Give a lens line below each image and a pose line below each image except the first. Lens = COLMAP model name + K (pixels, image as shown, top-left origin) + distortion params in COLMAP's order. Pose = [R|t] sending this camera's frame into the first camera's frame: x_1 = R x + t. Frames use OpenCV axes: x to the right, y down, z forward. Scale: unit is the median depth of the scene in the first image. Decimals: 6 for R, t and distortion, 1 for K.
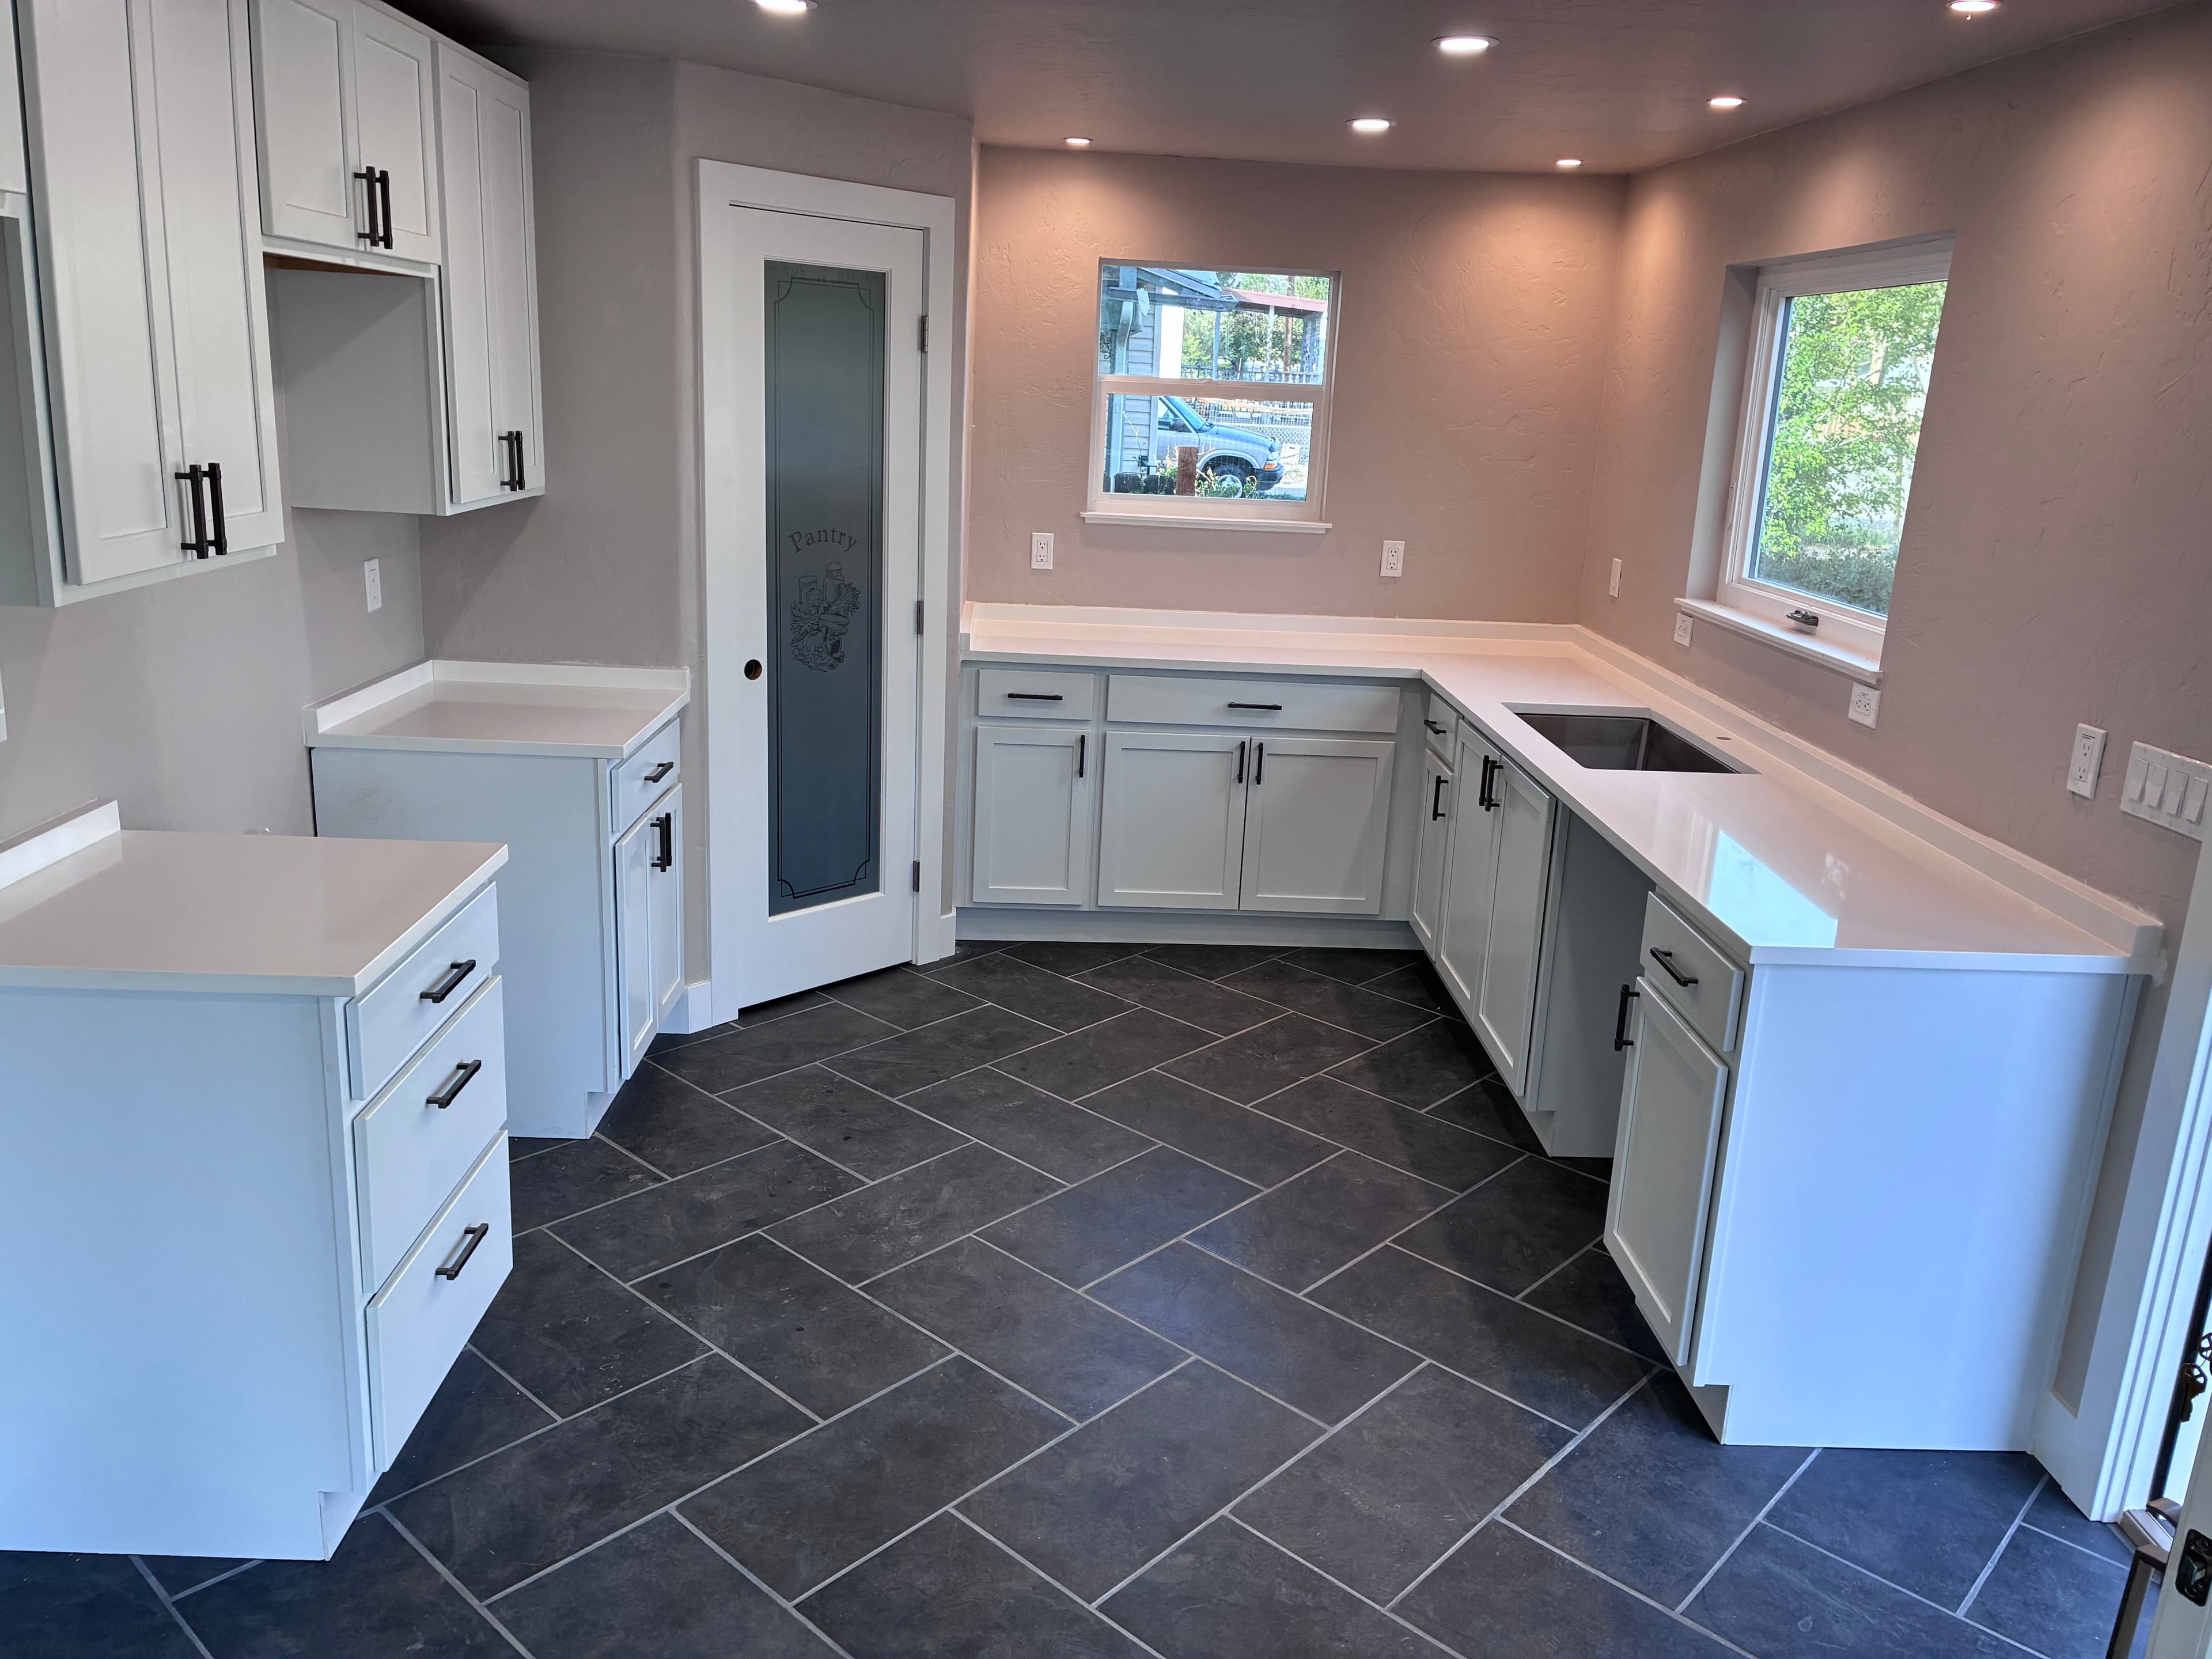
lens RADIAL K [[1685.6, 0, 1128.3], [0, 1685.6, 822.3], [0, 0, 1]] dist [0.040846, -0.043629]
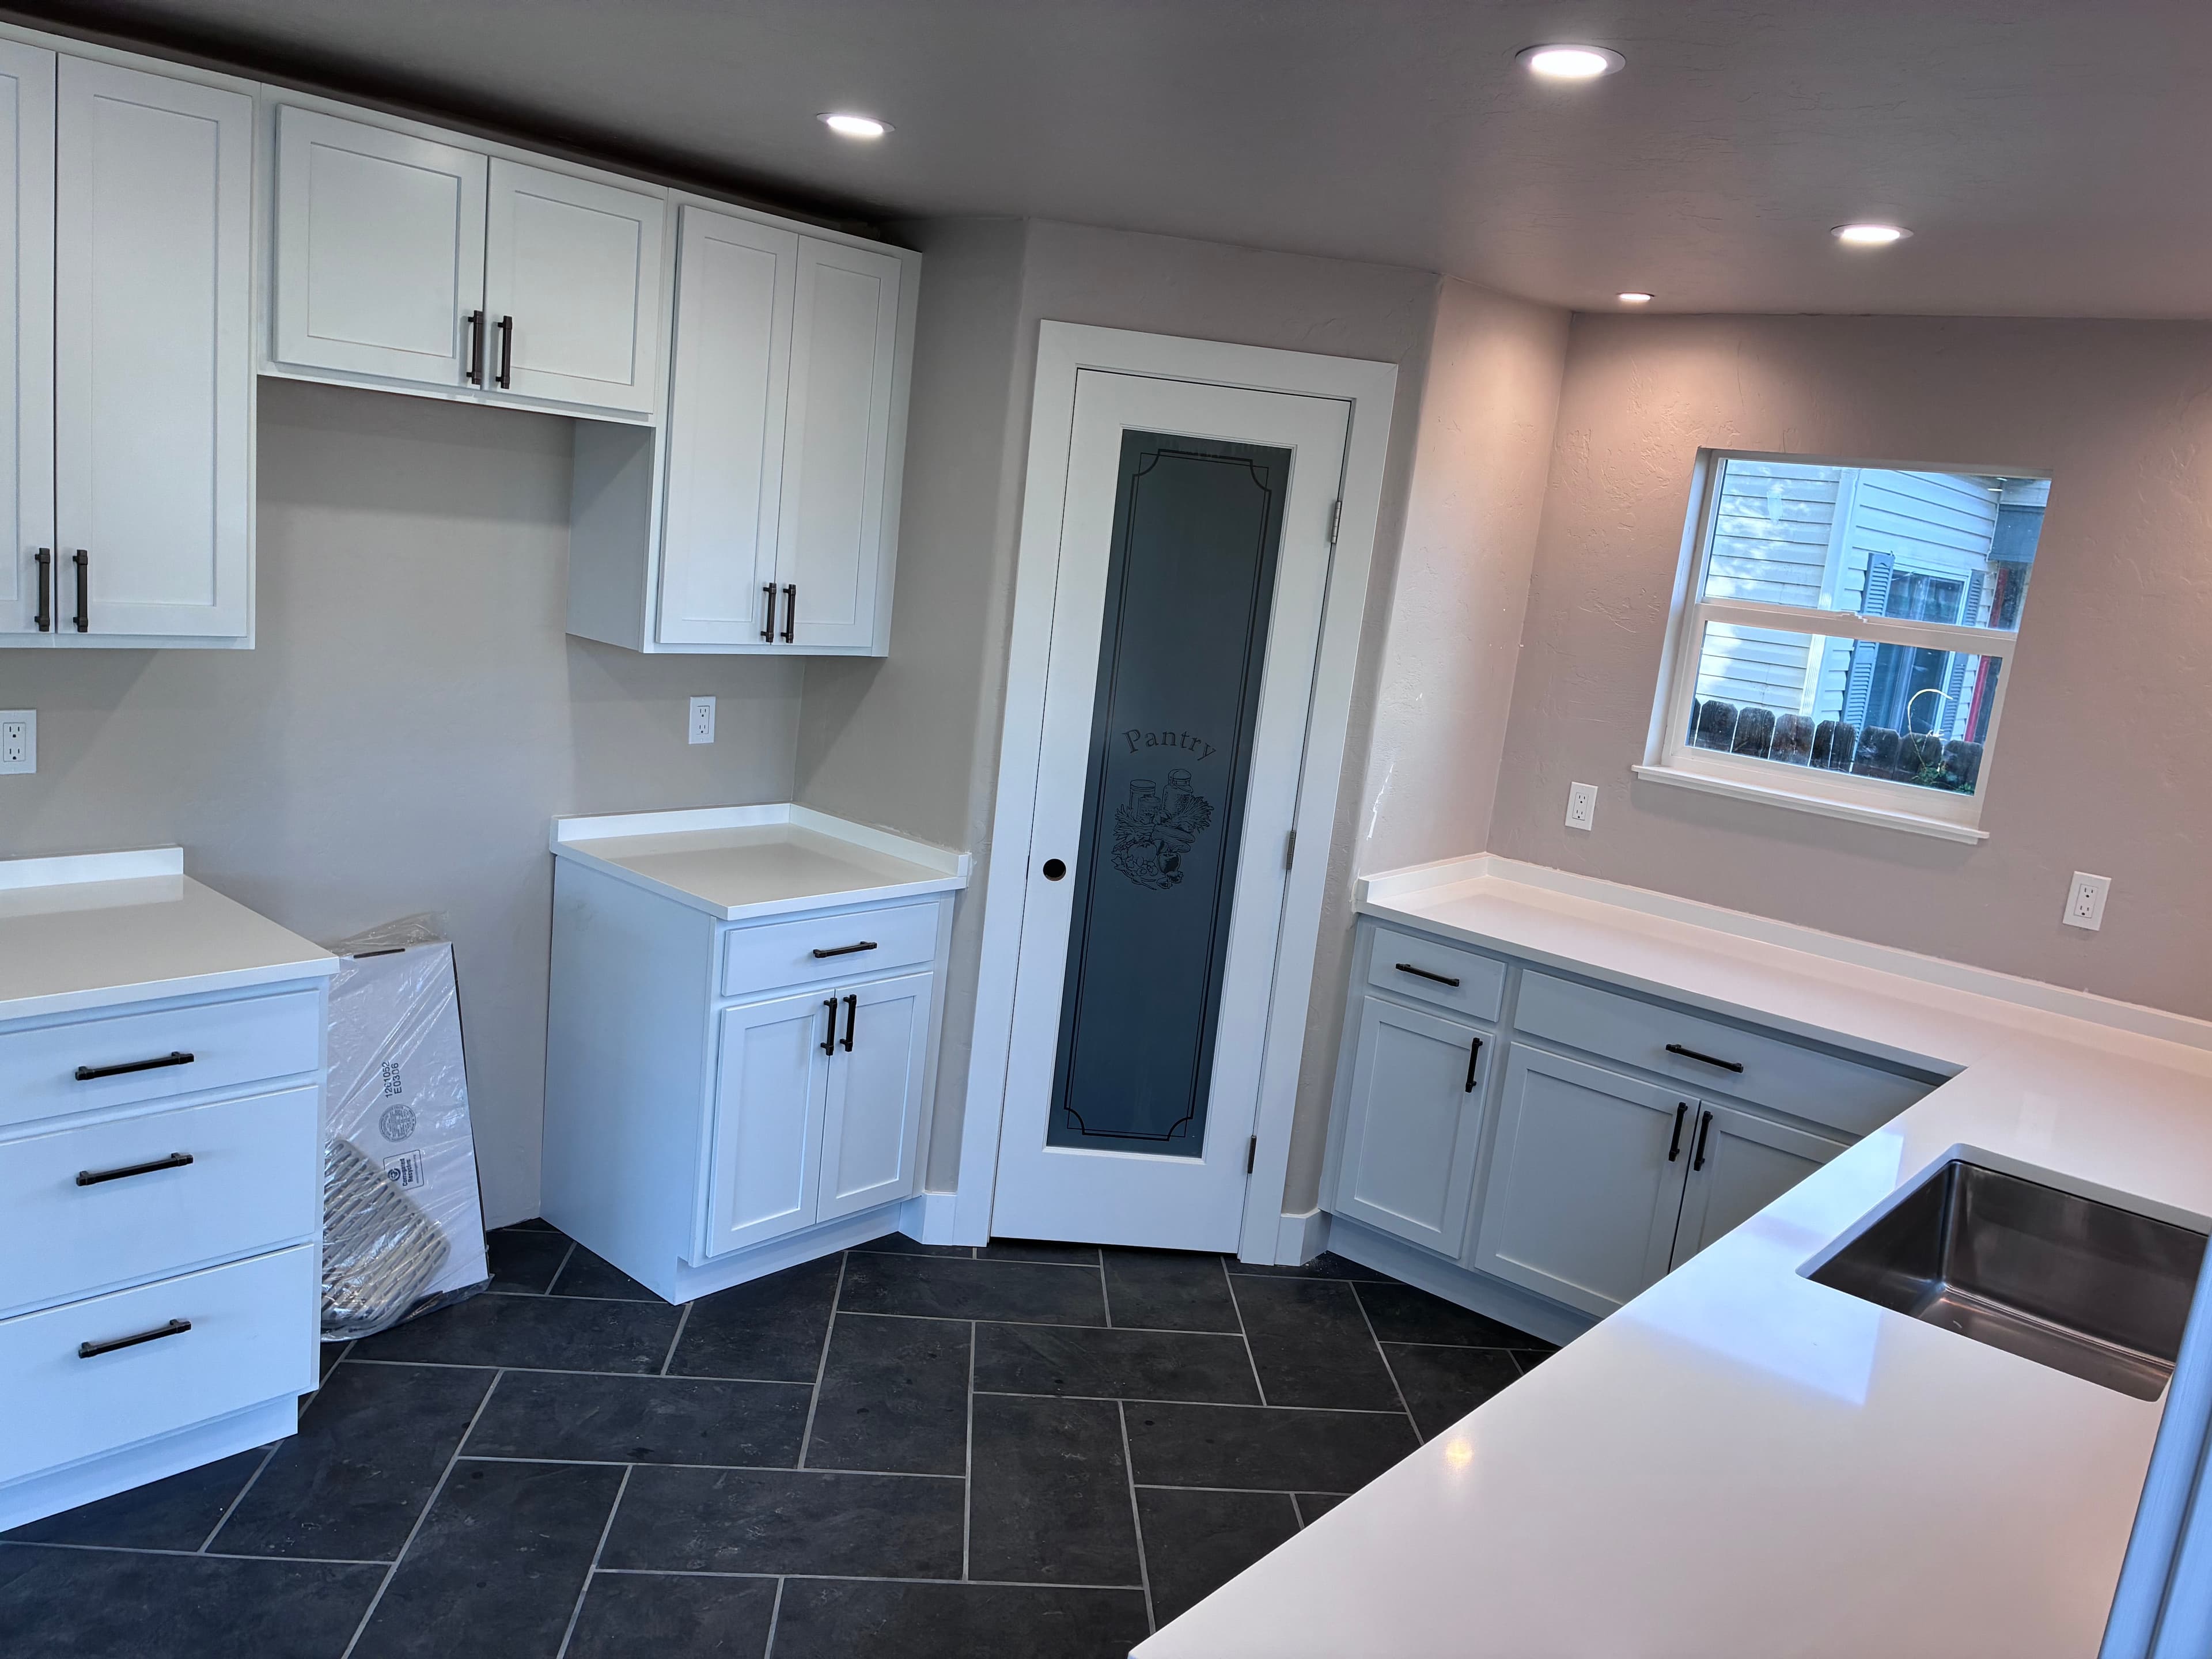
lens RADIAL K [[1685.3, 0, 1113.7], [0, 1685.3, 835.5], [0, 0, 1]] dist [0.060616, -0.067533]
pose [[0.730183, 0.157702, -0.664803, 0.377707], [-0.242844, 0.969368, -0.036777, -0.078605], [0.638639, 0.188298, 0.746112, 0.327151]]
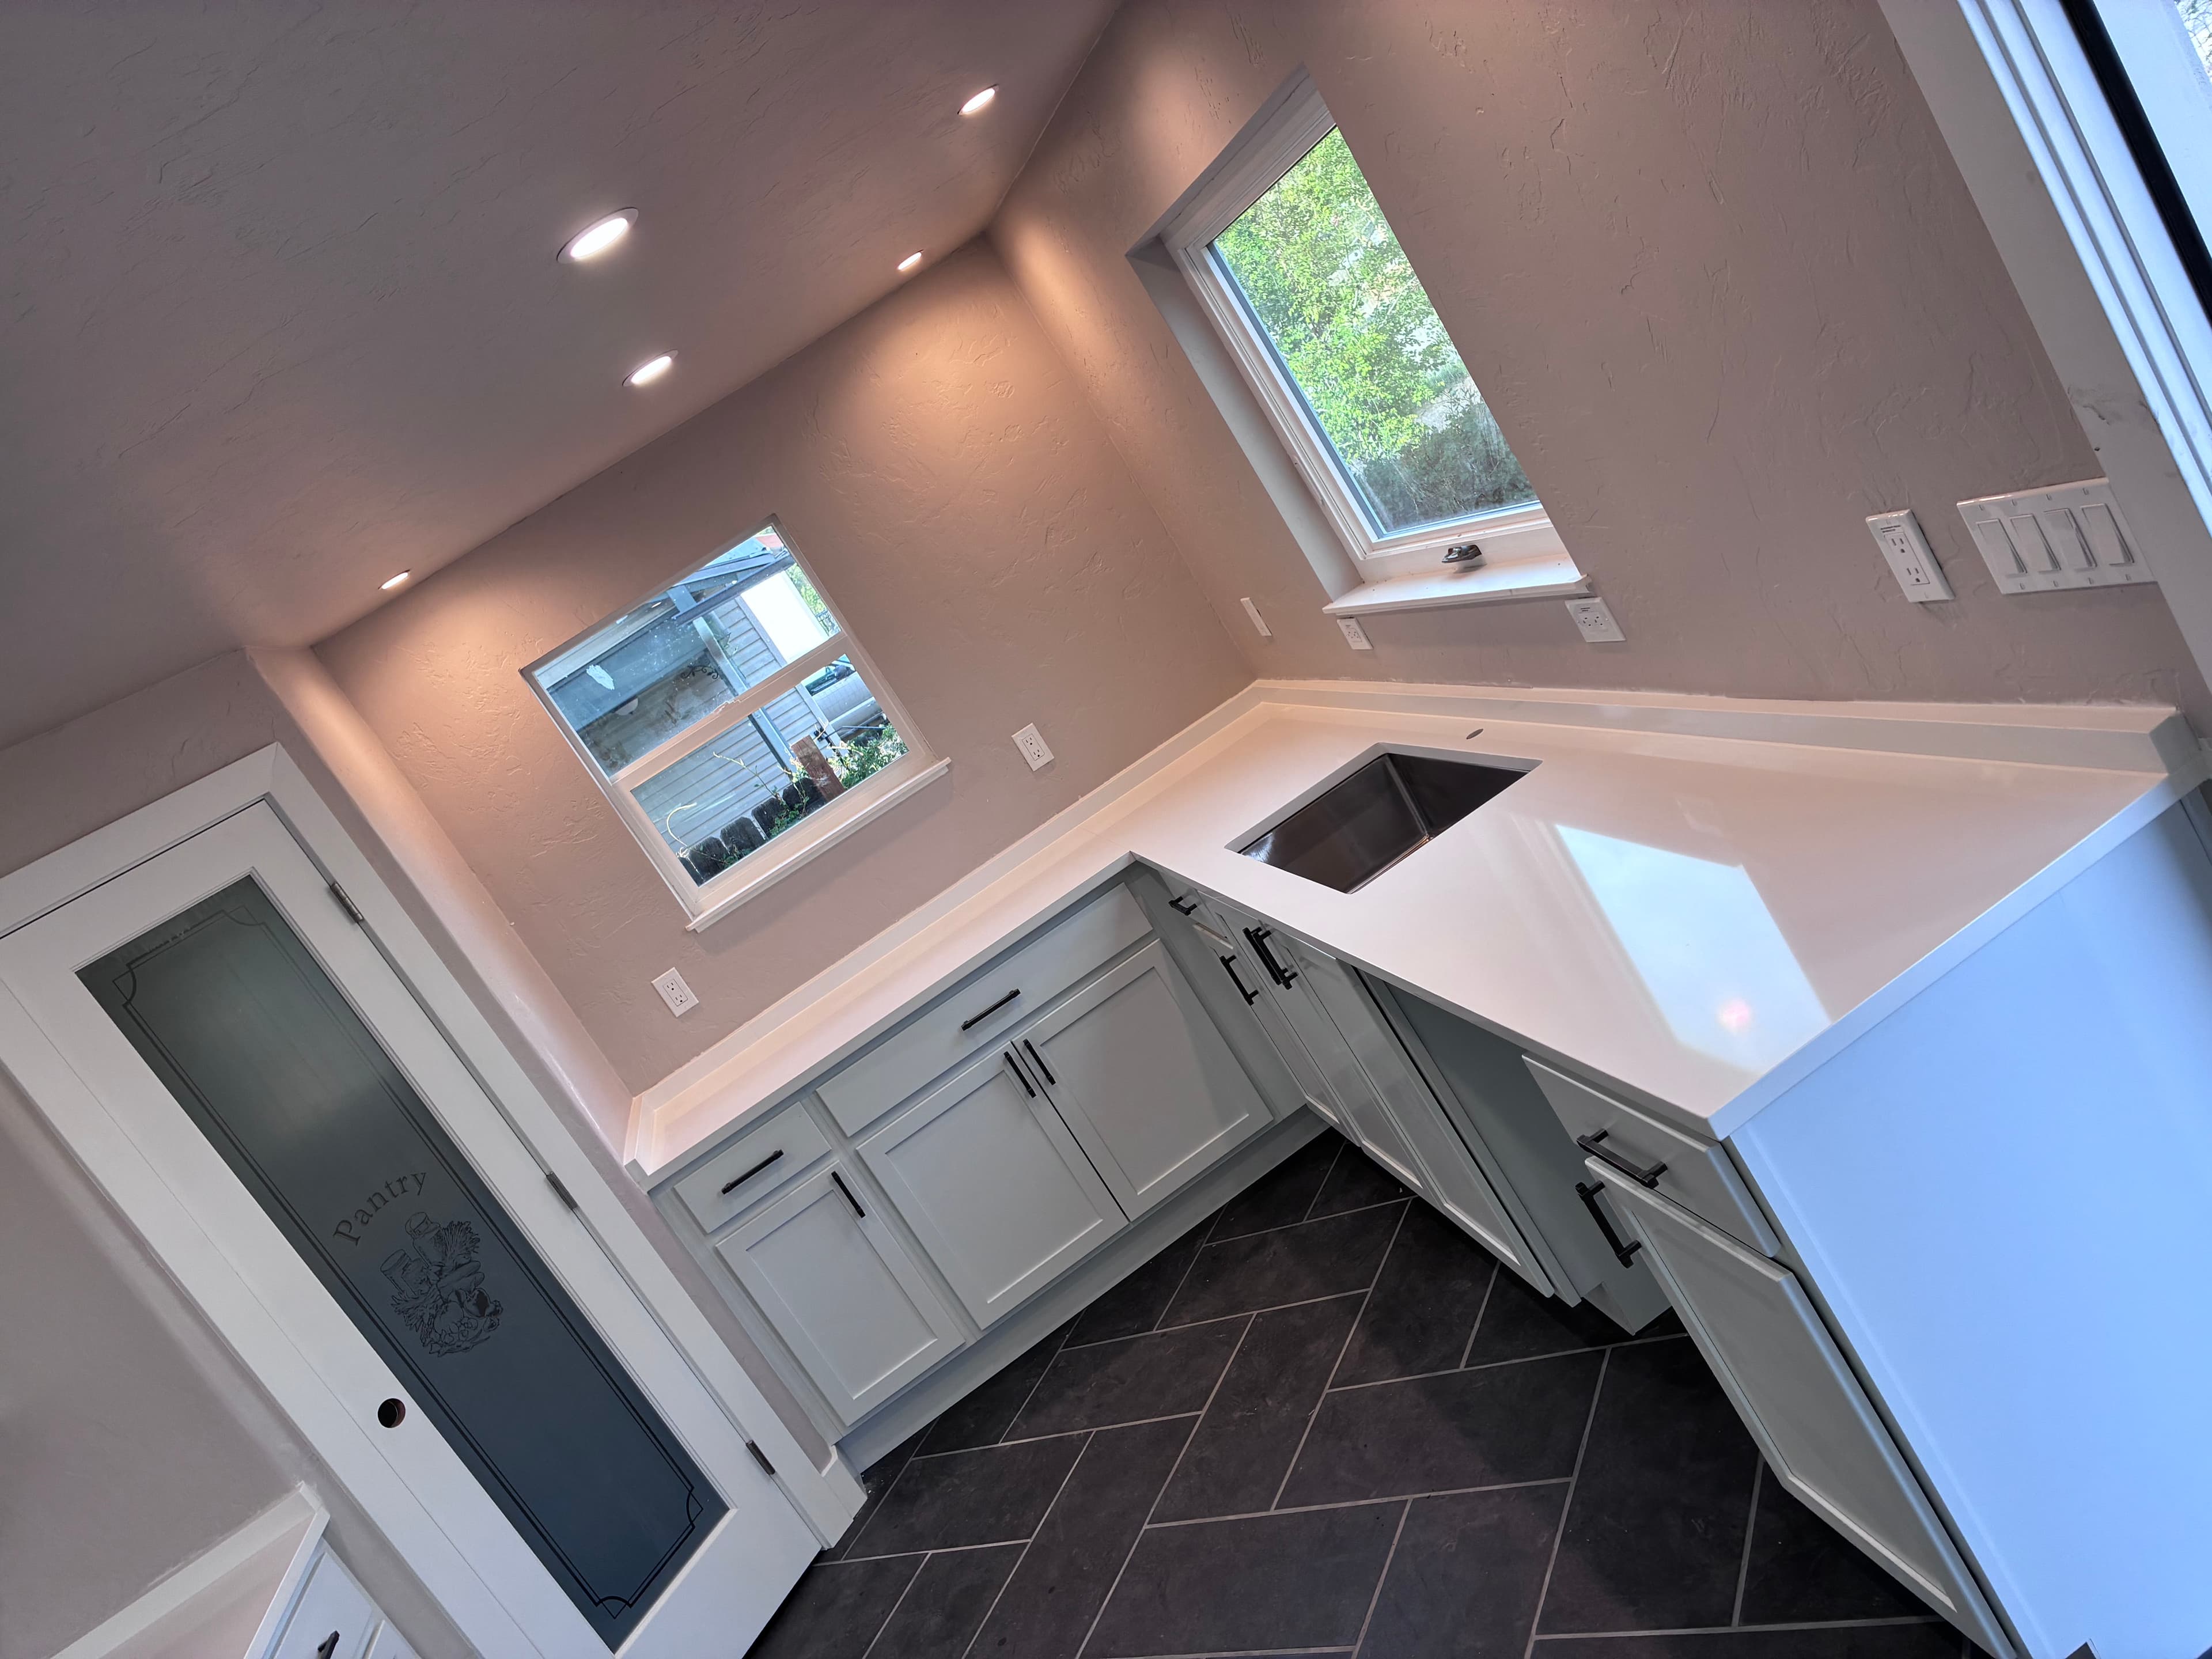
lens RADIAL K [[1695.0, 0, 1113.8], [0, 1695.0, 824.2], [0, 0, 1]] dist [0.010926, 0.002149]
pose [[0.803583, -0.589141, 0.084662, 0.115055], [0.594433, 0.801582, -0.064149, -0.057947], [-0.030070, 0.101875, 0.994343, 0.211381]]
